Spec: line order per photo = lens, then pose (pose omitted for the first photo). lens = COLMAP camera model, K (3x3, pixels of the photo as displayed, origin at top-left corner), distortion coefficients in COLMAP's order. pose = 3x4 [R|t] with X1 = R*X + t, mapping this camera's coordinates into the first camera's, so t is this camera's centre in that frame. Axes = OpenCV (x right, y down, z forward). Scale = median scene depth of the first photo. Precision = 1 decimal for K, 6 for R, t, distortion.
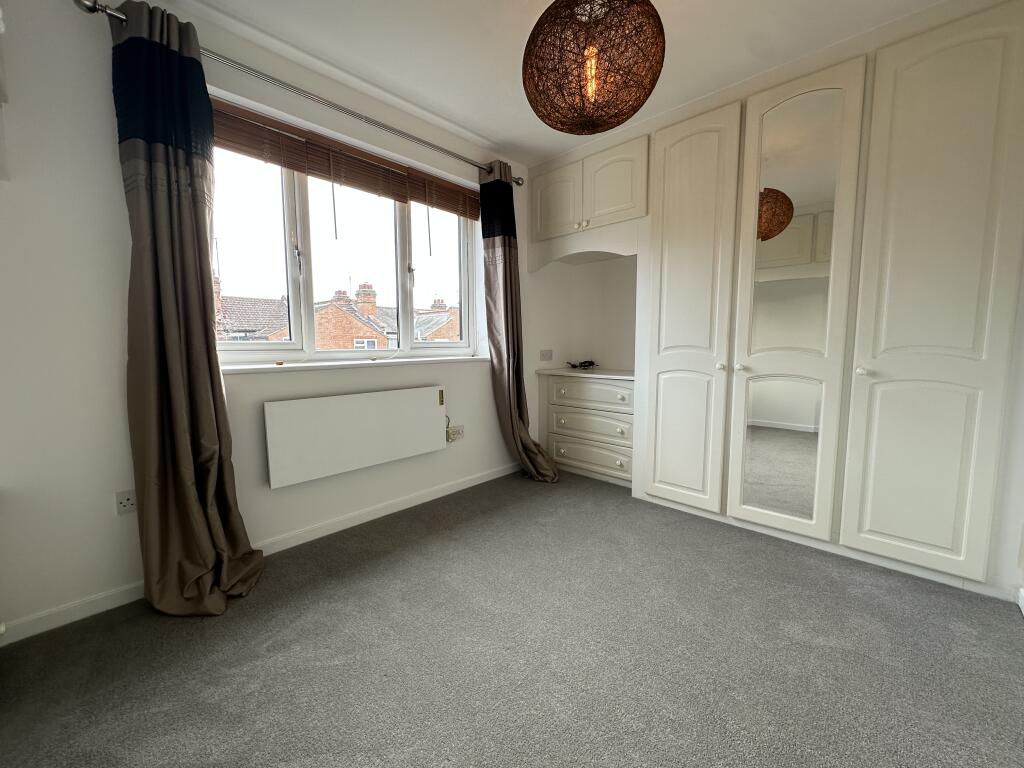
lens RADIAL K [[408.2, 0, 512.0], [0, 408.2, 384.0], [0, 0, 1]] dist [-0.001997, -0.000202]
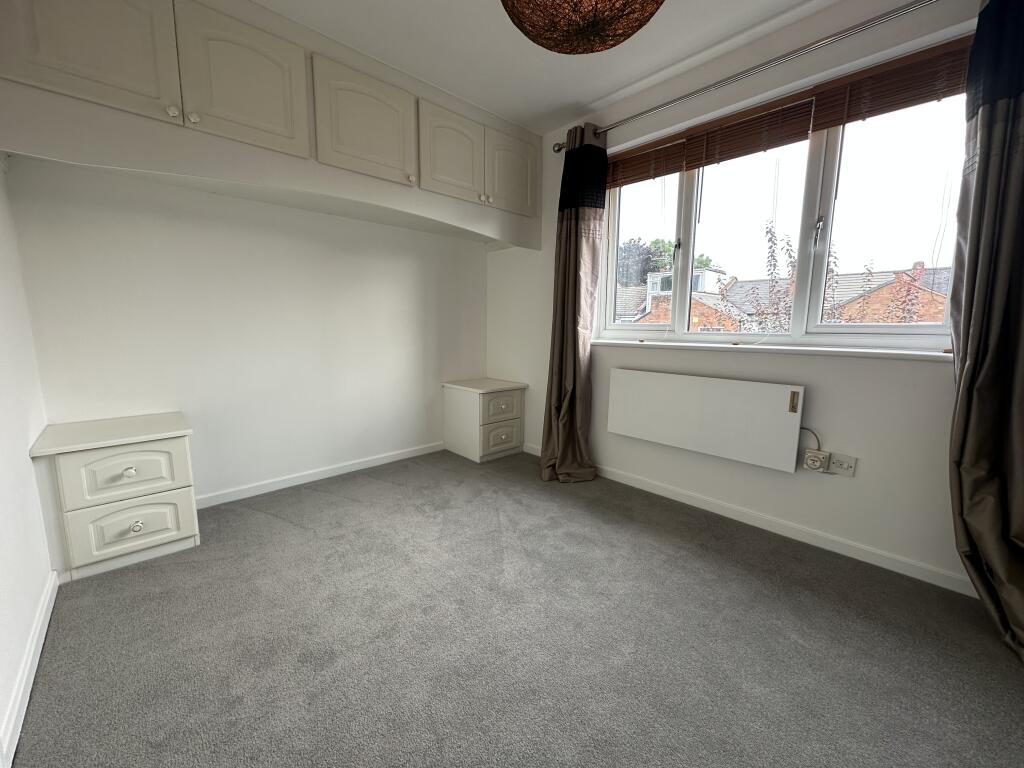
lens RADIAL K [[408.2, 0, 512.0], [0, 408.2, 384.0], [0, 0, 1]] dist [-0.001997, -0.000202]
pose [[-0.067598, 0.147565, -0.986740, 0.593004], [-0.106099, 0.982331, 0.154174, -0.059132], [0.992055, 0.115114, -0.050747, 0.564122]]
